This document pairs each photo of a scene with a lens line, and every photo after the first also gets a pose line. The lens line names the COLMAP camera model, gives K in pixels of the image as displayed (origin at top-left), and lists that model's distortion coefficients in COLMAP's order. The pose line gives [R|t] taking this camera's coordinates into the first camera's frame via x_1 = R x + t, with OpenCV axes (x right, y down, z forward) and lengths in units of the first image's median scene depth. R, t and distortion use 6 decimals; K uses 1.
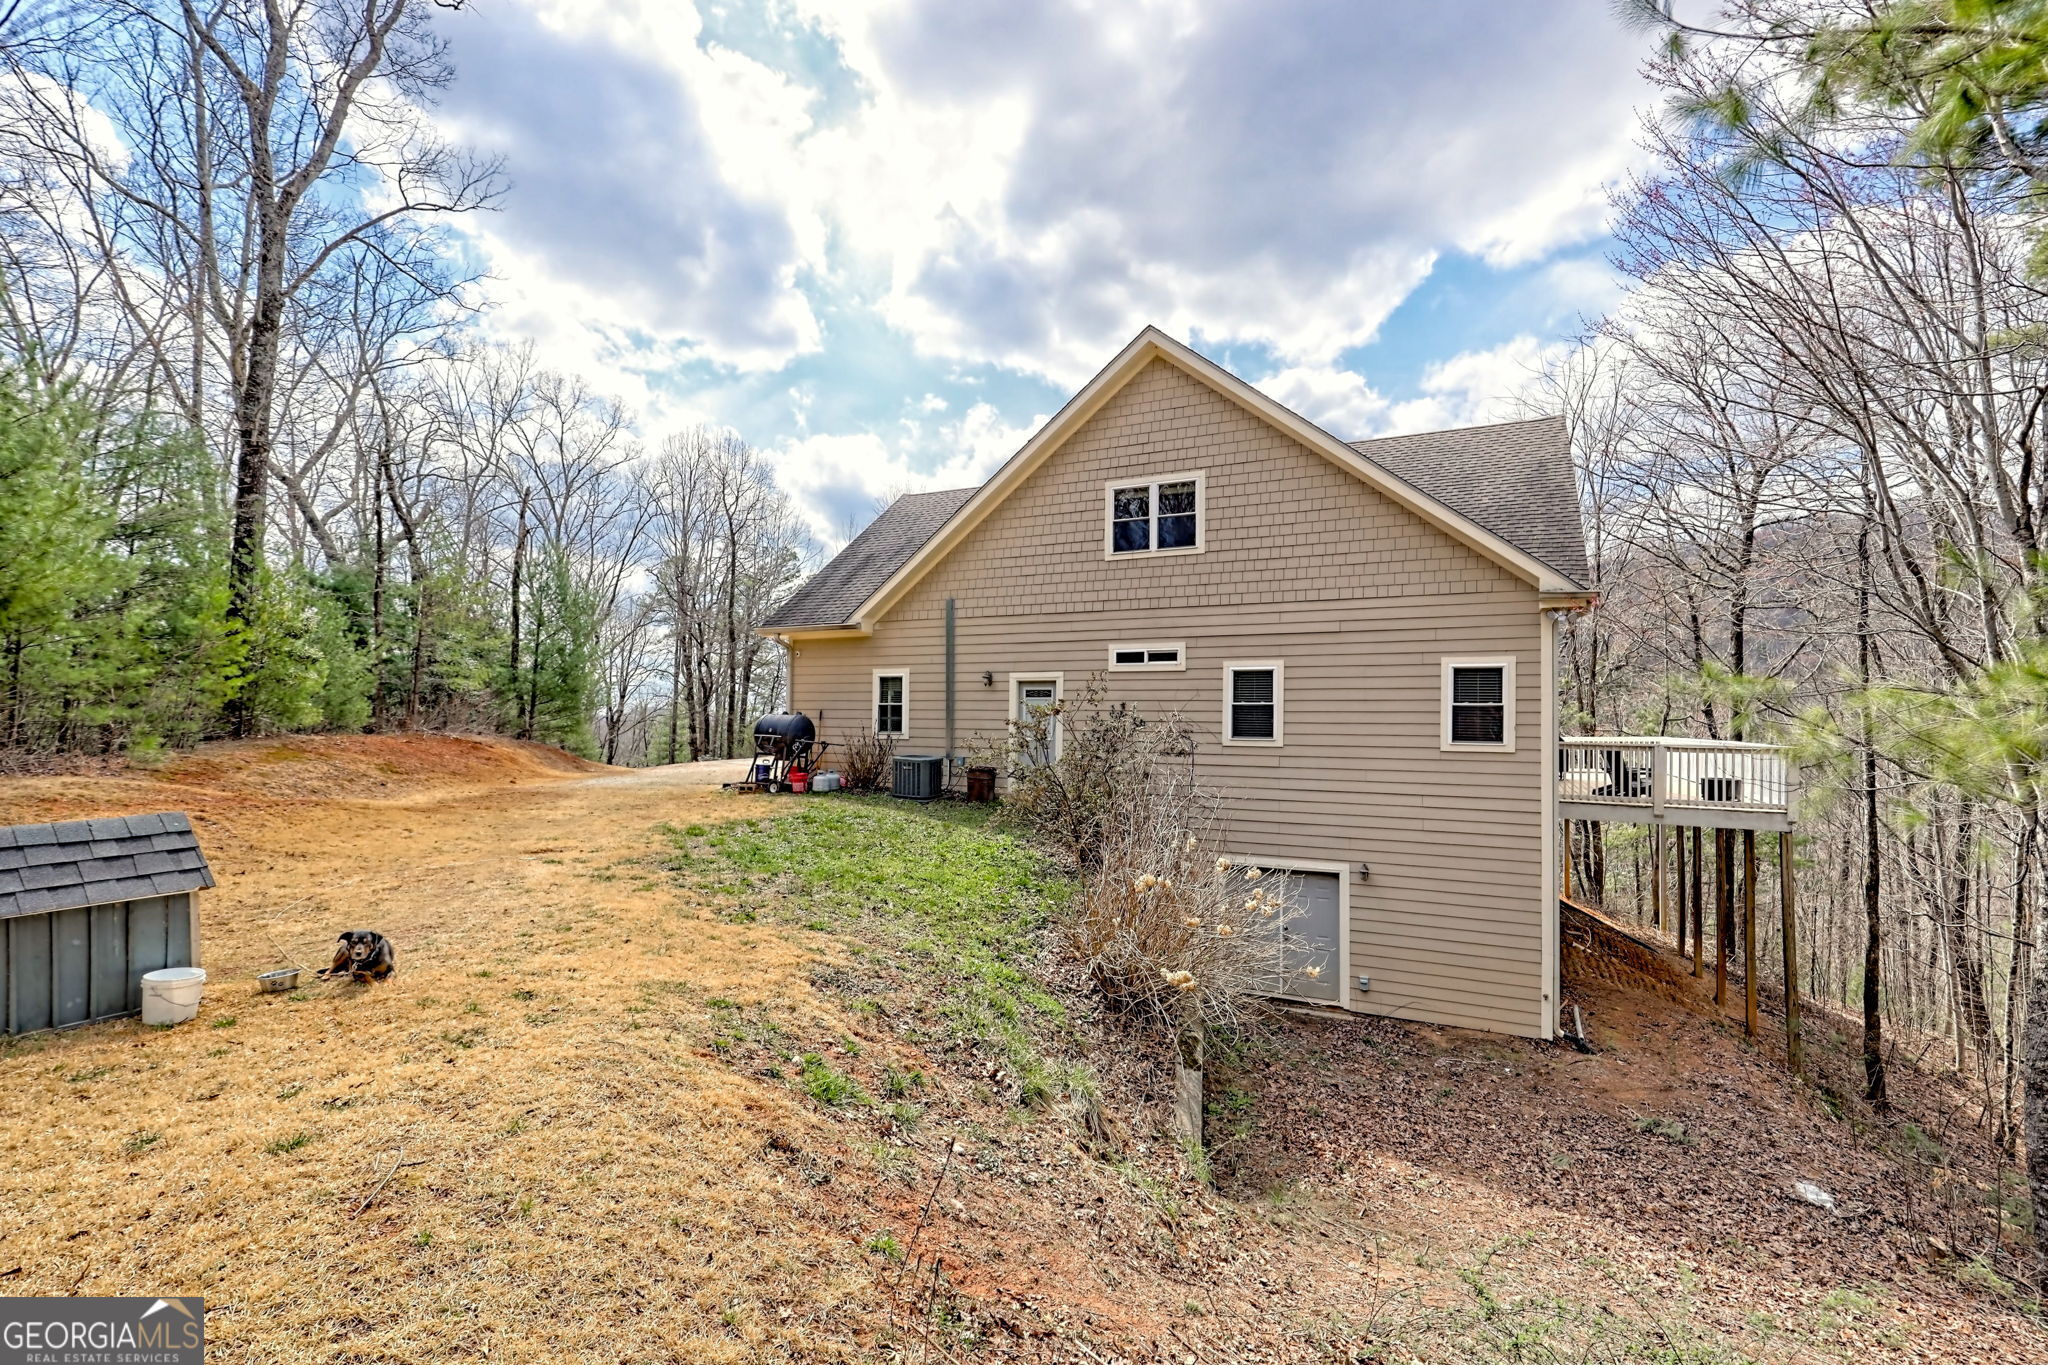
lens RADIAL K [[922.2, 0, 1024.8], [0, 922.2, 703.2], [0, 0, 1]] dist [-0.007712, 0.000583]
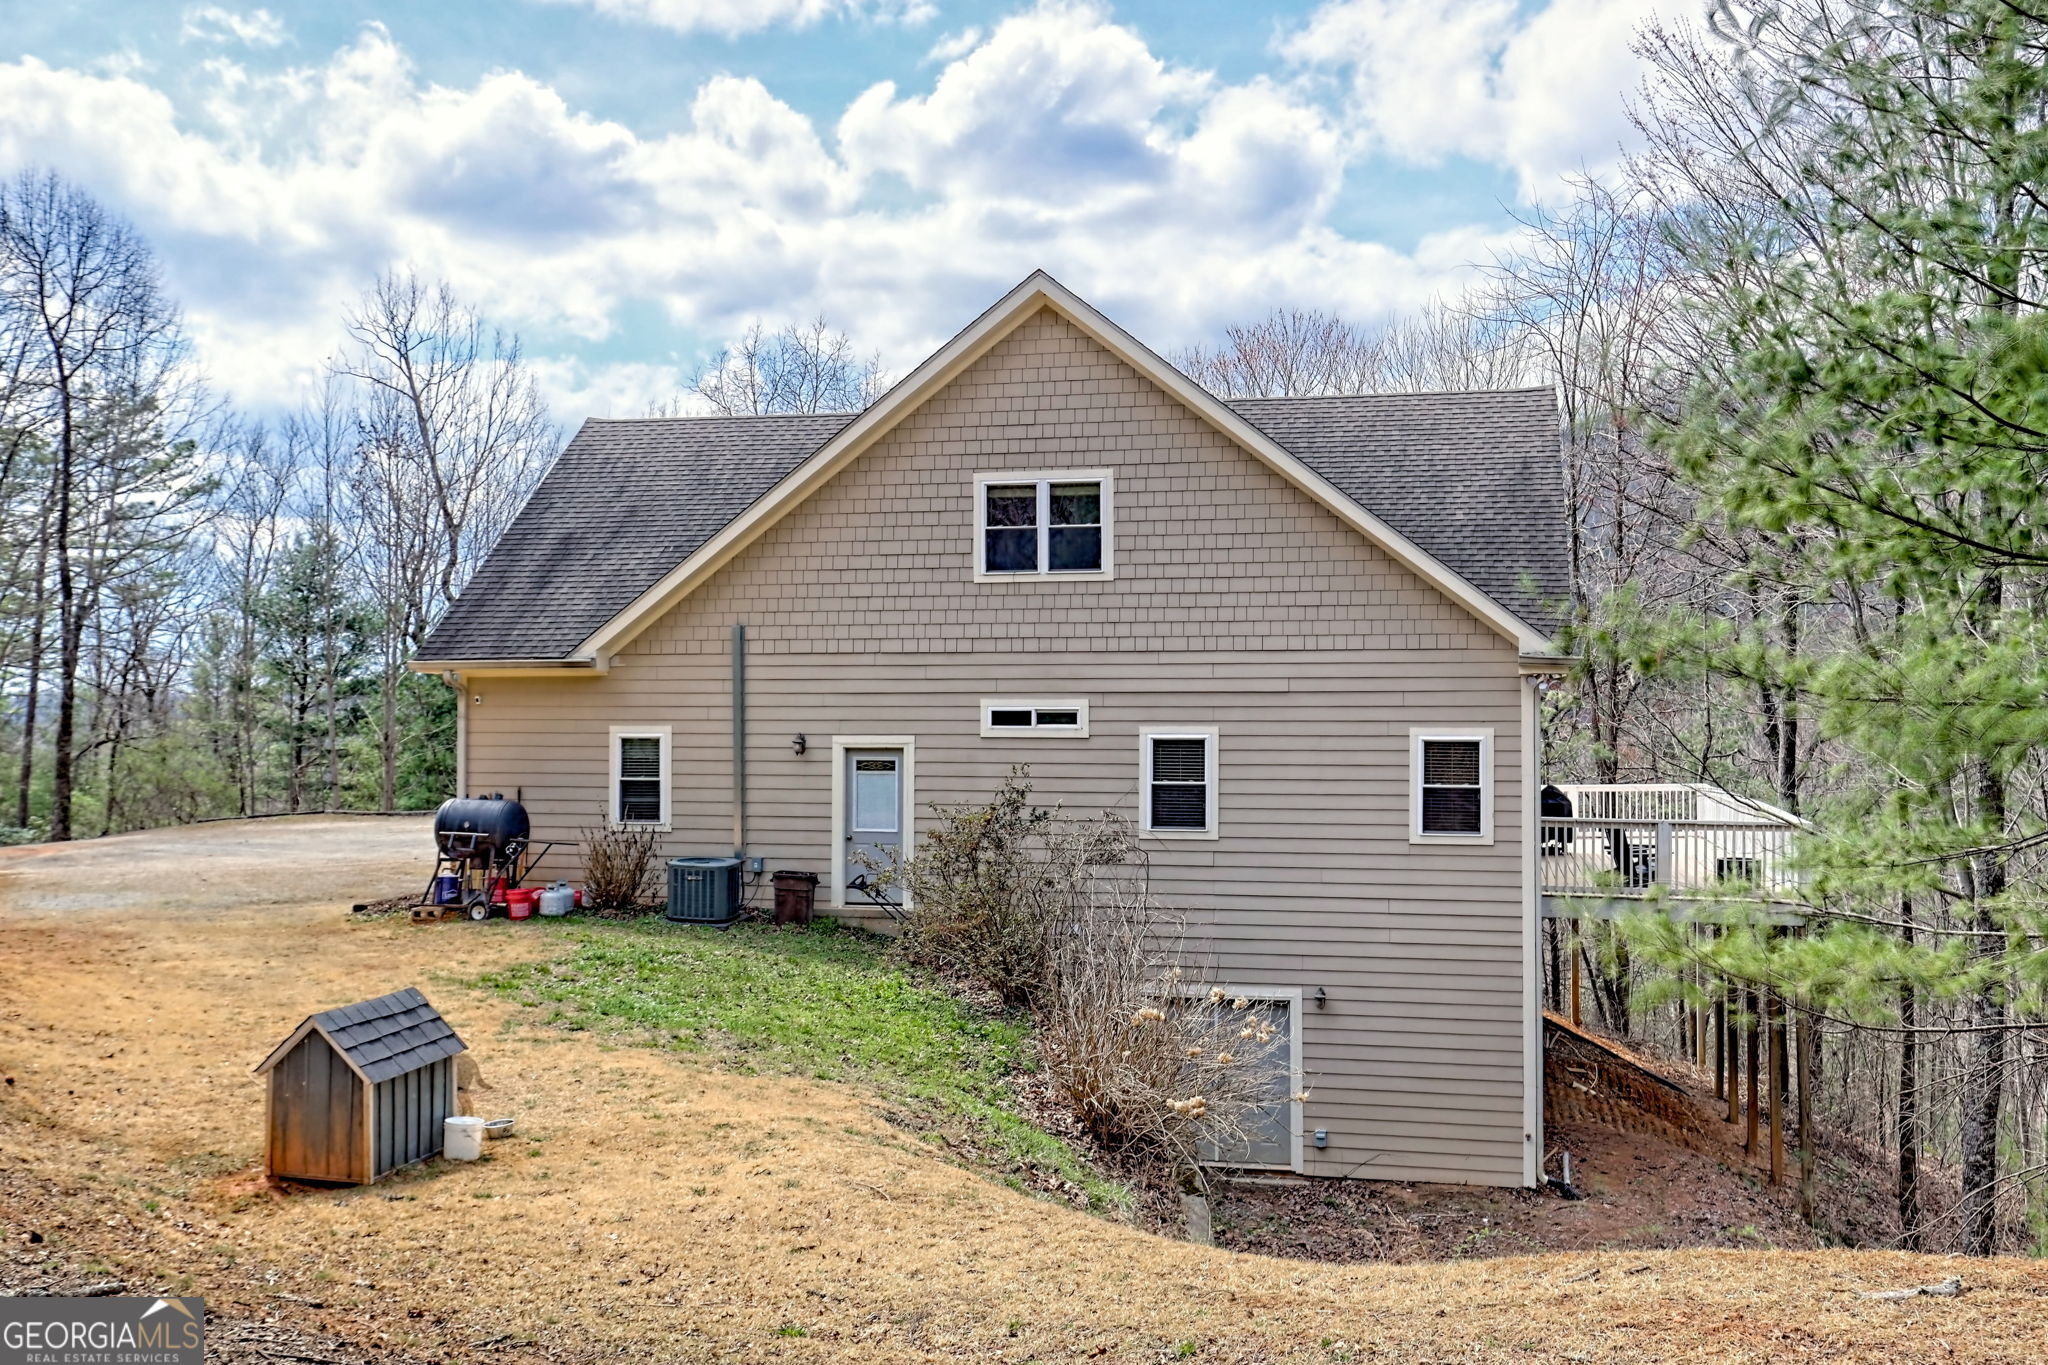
lens RADIAL K [[1926.9, 0, 1023.5], [0, 1926.9, 678.5], [0, 0, 1]] dist [-0.022847, 0.000000]
pose [[0.971840, -0.006187, 0.235559, -0.239446], [0.005548, 0.999979, 0.003372, -0.087850], [-0.235575, -0.001971, 0.971854, -0.489496]]
